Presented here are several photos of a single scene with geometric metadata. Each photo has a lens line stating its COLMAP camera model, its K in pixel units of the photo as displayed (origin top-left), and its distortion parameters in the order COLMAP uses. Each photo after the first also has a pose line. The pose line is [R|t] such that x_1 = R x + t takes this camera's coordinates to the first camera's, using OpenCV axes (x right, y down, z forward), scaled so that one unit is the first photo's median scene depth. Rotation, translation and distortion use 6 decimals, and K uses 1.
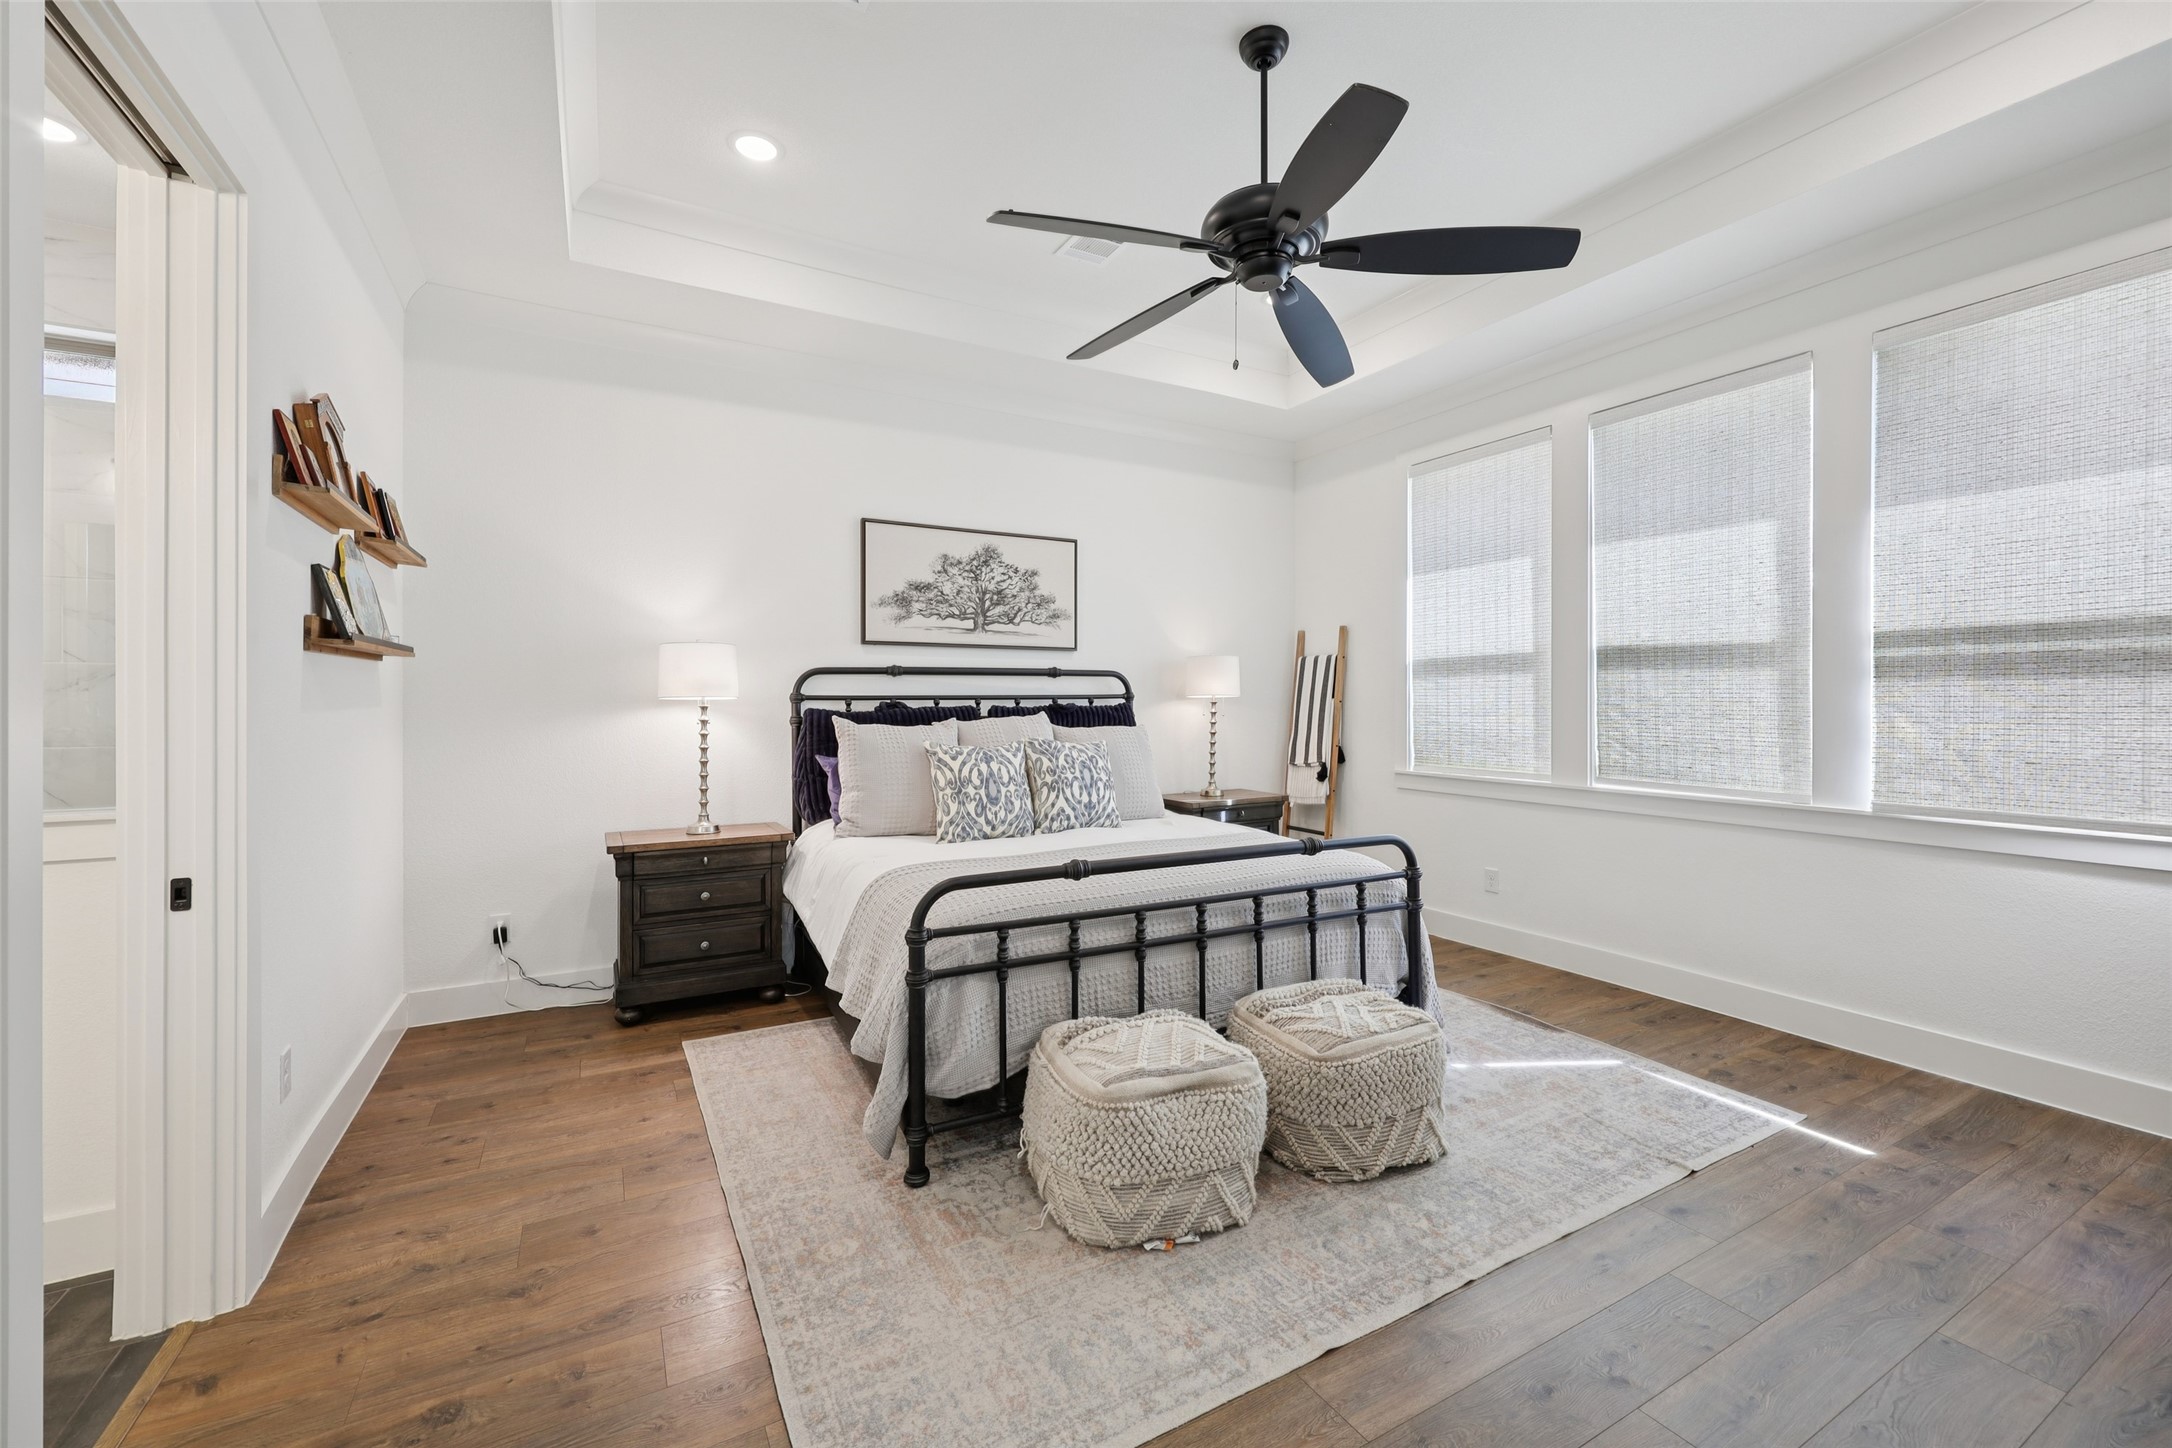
lens RADIAL K [[884.2, 0, 1085.2], [0, 884.2, 715.7], [0, 0, 1]] dist [0.001461, -0.000292]
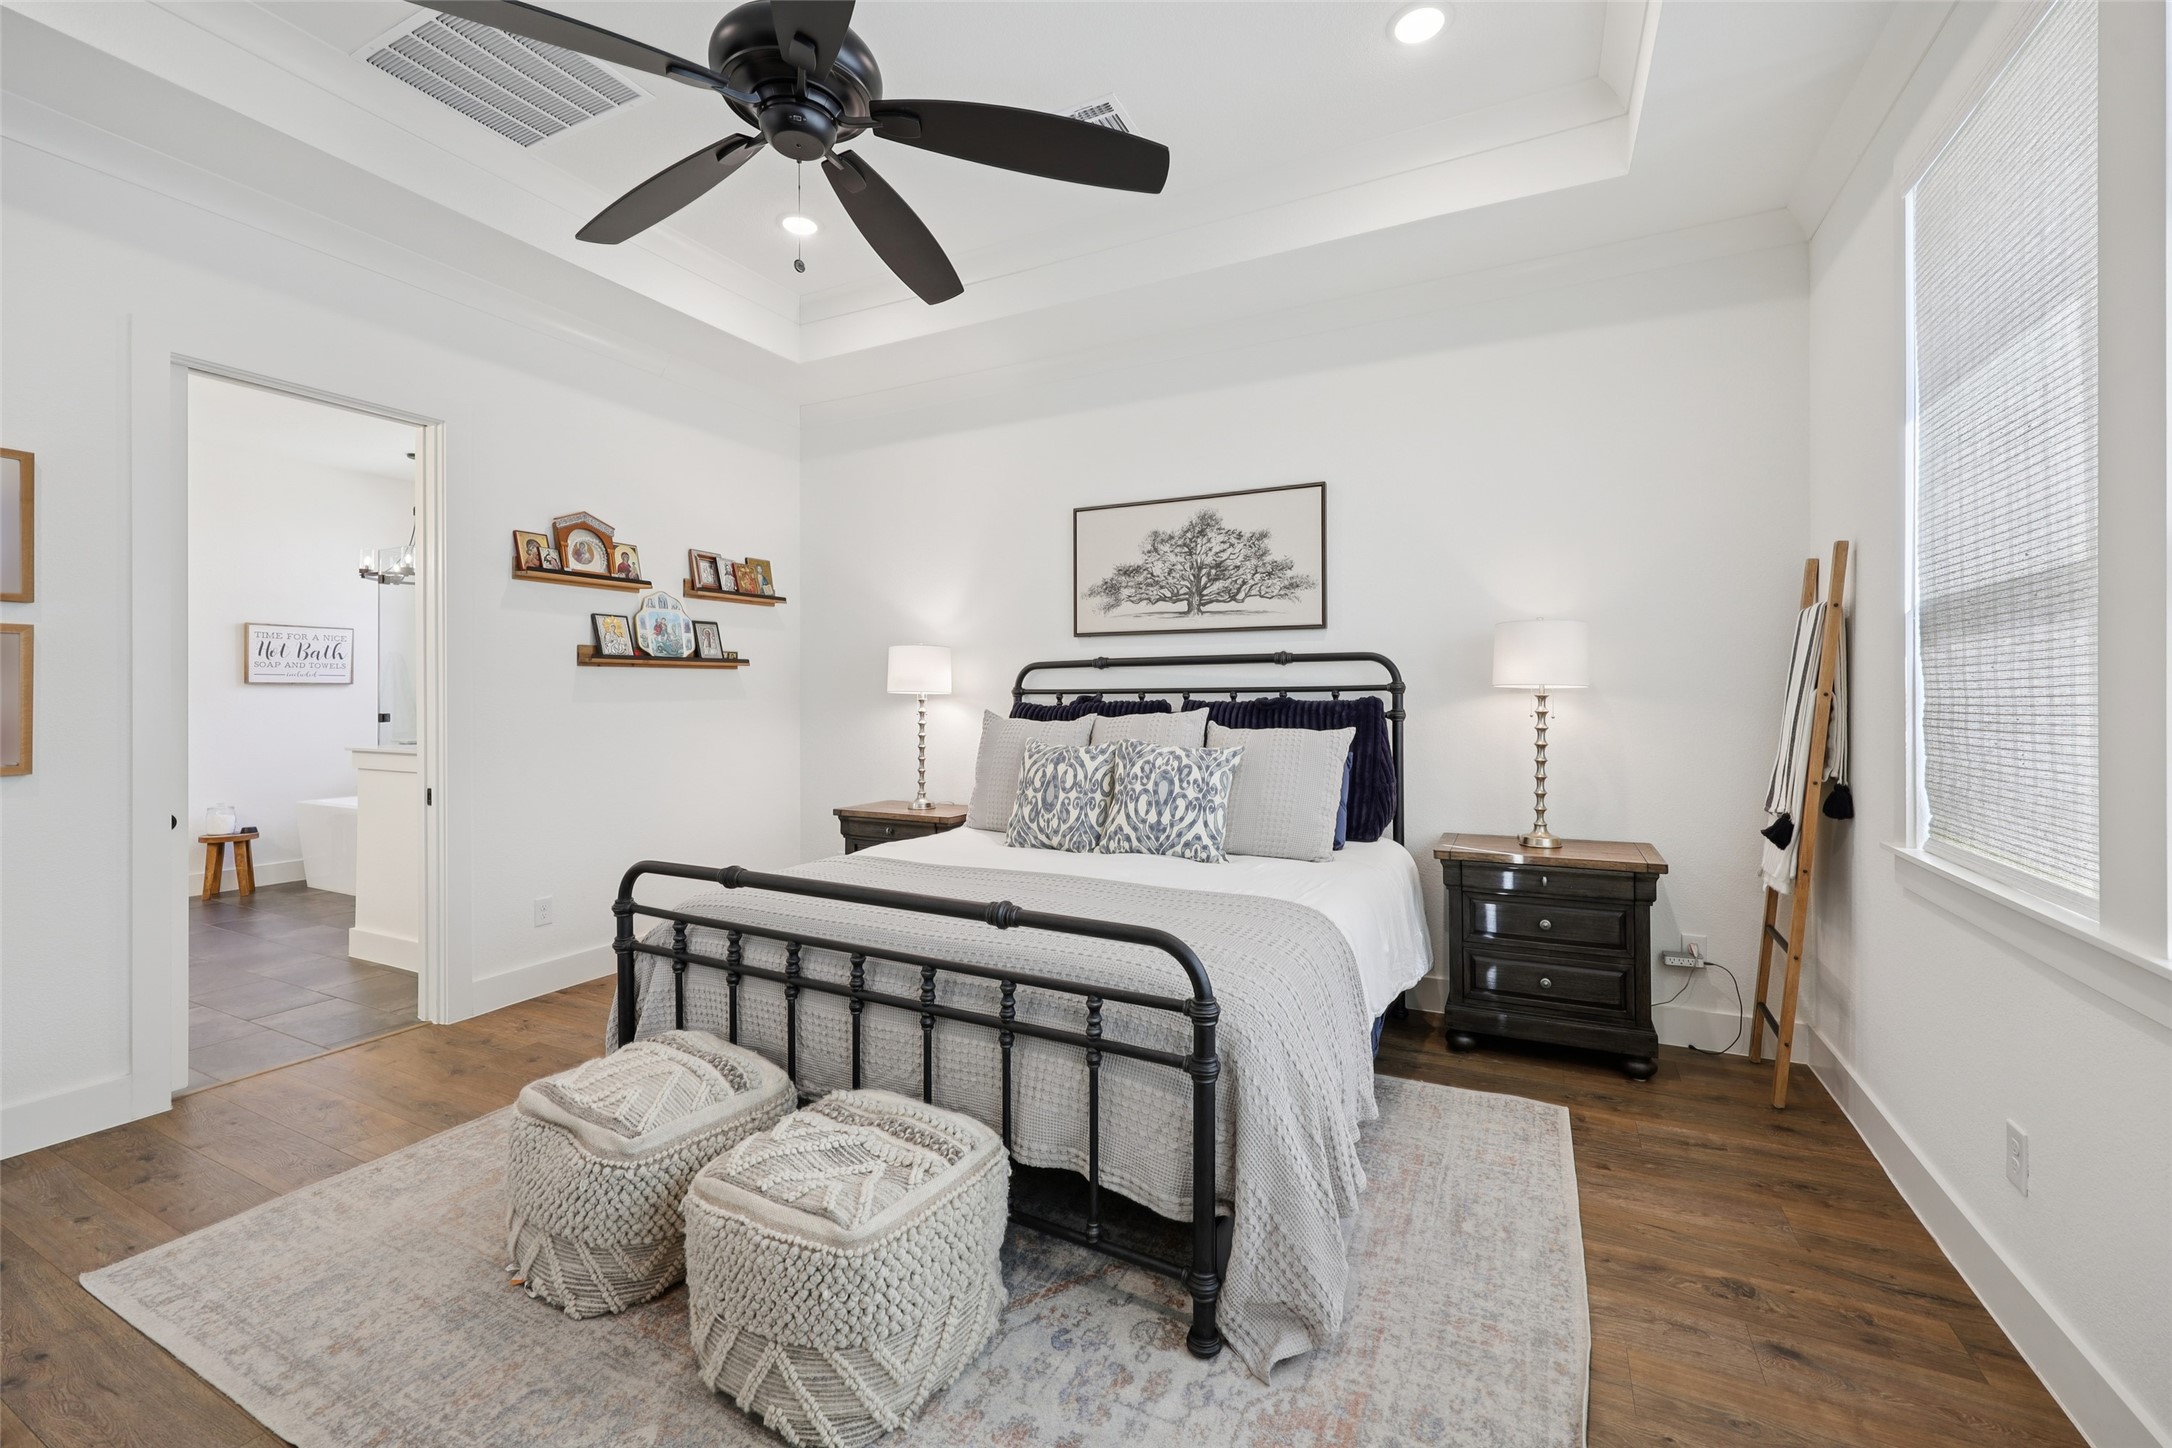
lens RADIAL K [[884.2, 0, 1085.5], [0, 884.2, 702.9], [0, 0, 1]] dist [0.001461, -0.000292]
pose [[0.560223, 0.007387, -0.828309, 0.566217], [-0.010749, 0.999941, 0.001647, -0.009315], [0.828272, 0.007980, 0.560269, 0.456116]]
